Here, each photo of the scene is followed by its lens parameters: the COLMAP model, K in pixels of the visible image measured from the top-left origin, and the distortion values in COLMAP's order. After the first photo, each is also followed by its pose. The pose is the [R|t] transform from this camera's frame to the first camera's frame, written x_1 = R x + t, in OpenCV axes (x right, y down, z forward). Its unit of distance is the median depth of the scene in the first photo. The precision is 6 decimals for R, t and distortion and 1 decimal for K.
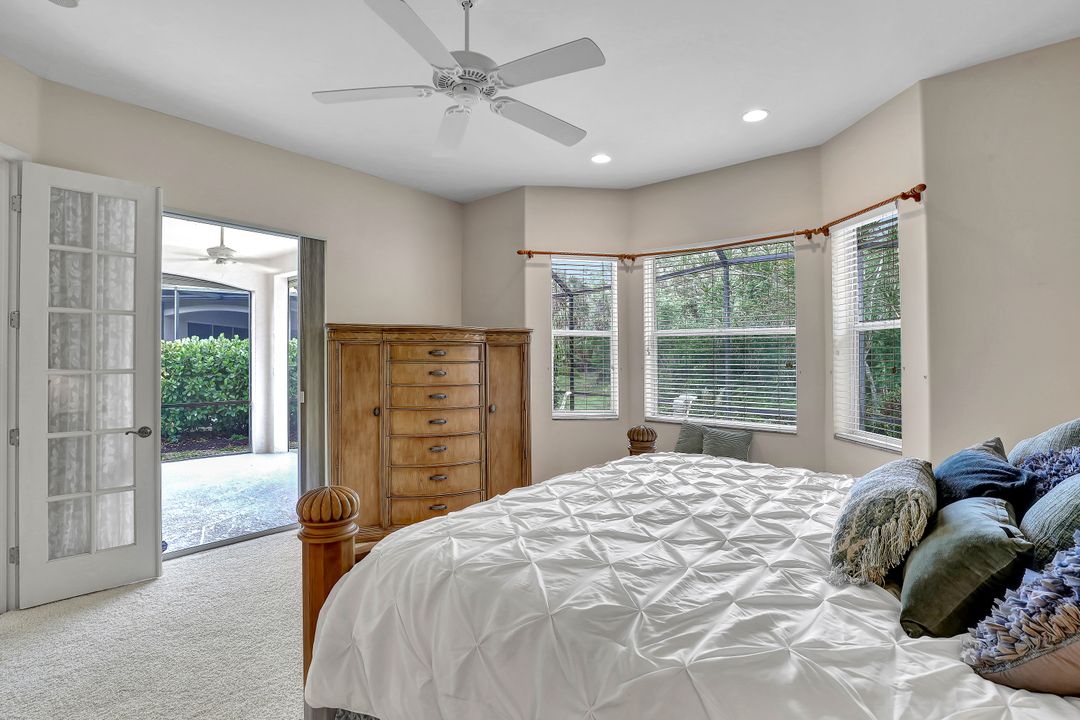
lens RADIAL K [[523.6, 0, 540.0], [0, 523.6, 360.0], [0, 0, 1]] dist [-0.026031, -0.000863]
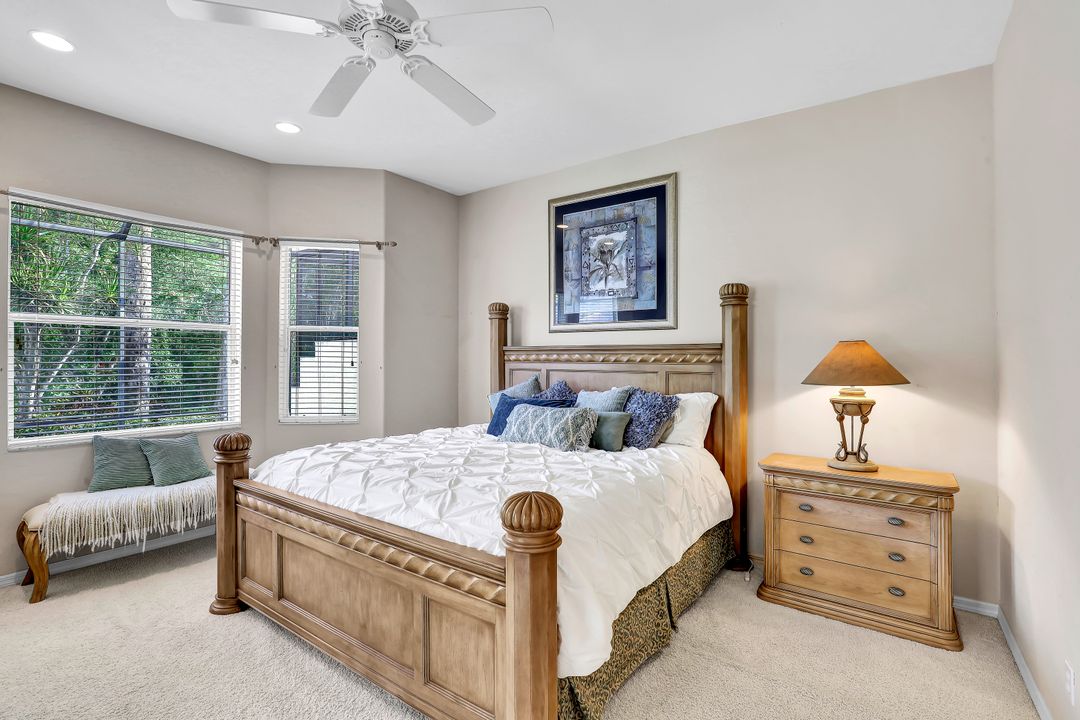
lens RADIAL K [[514.5, 0, 544.4], [0, 514.5, 358.6], [0, 0, 1]] dist [-0.034804, 0.017795]
pose [[-0.066387, -0.004747, 0.997783, -0.581028], [-0.006406, 0.999970, 0.004331, -0.003532], [-0.997773, -0.006104, -0.066415, 0.471313]]
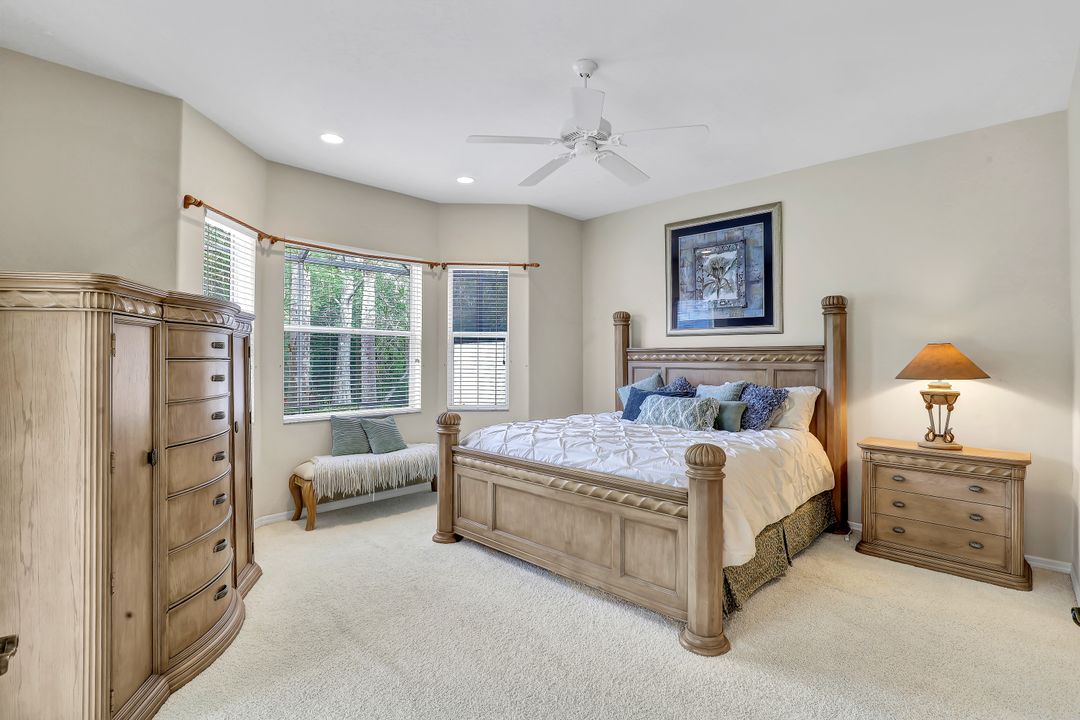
lens RADIAL K [[514.8, 0, 542.7], [0, 514.8, 356.6], [0, 0, 1]] dist [-0.033983, 0.007357]
pose [[0.081869, -0.000246, 0.996643, -0.809129], [-0.004952, 0.999988, 0.000654, -0.002755], [-0.996631, -0.004989, 0.081866, 0.595331]]
